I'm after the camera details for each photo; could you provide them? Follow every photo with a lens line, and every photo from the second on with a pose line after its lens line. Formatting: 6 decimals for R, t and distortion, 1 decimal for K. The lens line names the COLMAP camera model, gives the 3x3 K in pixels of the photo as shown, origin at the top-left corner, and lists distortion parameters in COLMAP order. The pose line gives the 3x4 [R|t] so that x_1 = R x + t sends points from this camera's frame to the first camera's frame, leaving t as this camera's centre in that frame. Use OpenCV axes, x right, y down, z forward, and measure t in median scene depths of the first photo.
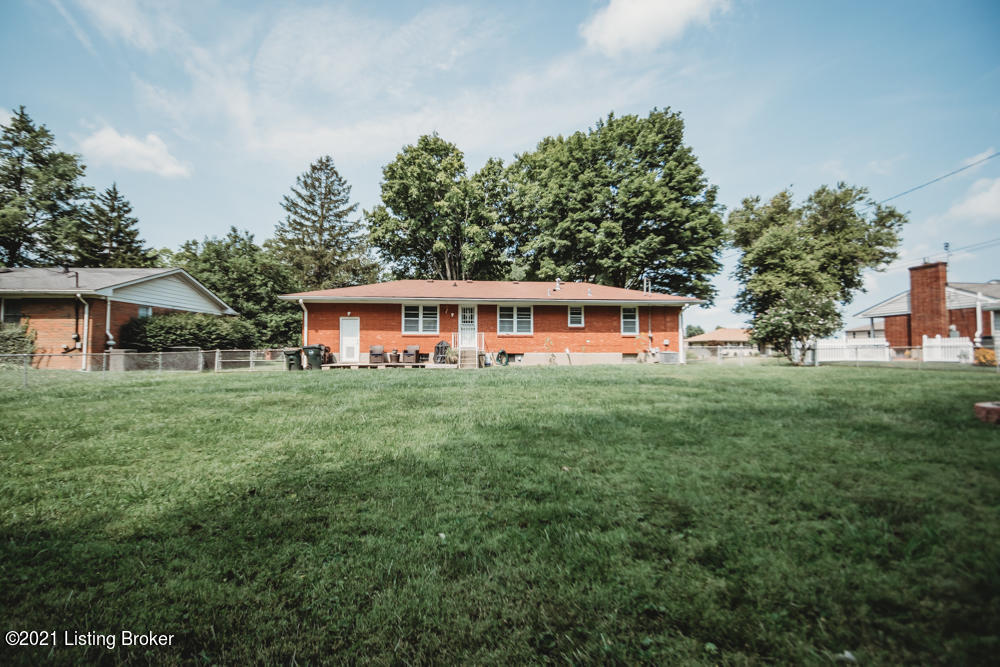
lens RADIAL K [[439.2, 0, 510.5], [0, 439.2, 332.3], [0, 0, 1]] dist [0.015720, -0.021604]
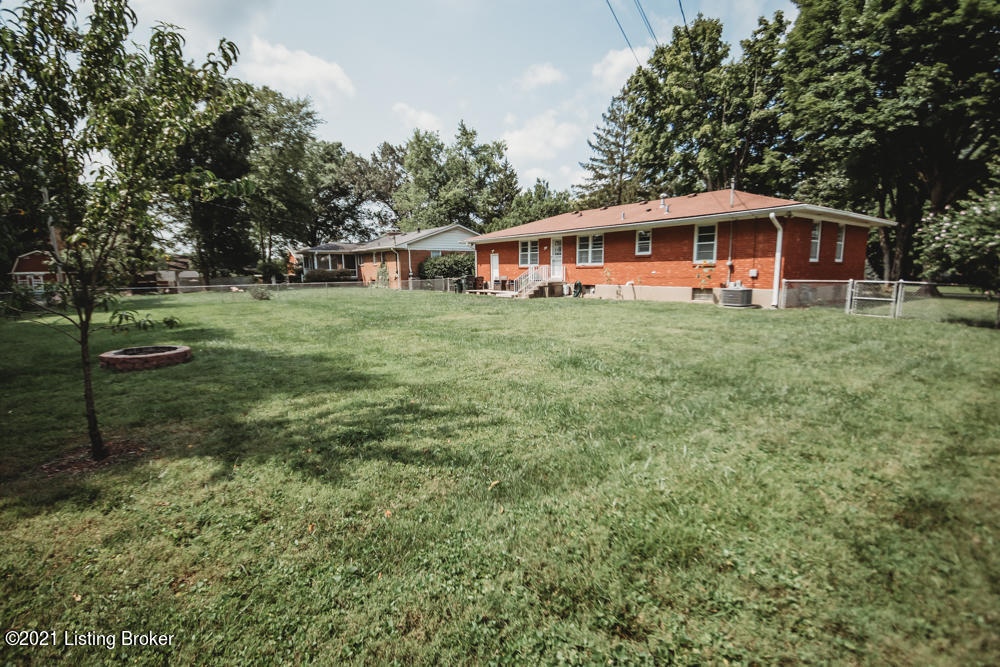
lens RADIAL K [[457.4, 0, 500.6], [0, 457.4, 346.1], [0, 0, 1]] dist [-0.001594, -0.000600]
pose [[0.514567, 0.136024, -0.846592, 0.780666], [0.034948, 0.983189, 0.179213, -0.007390], [0.856738, -0.121804, 0.501163, 0.294651]]
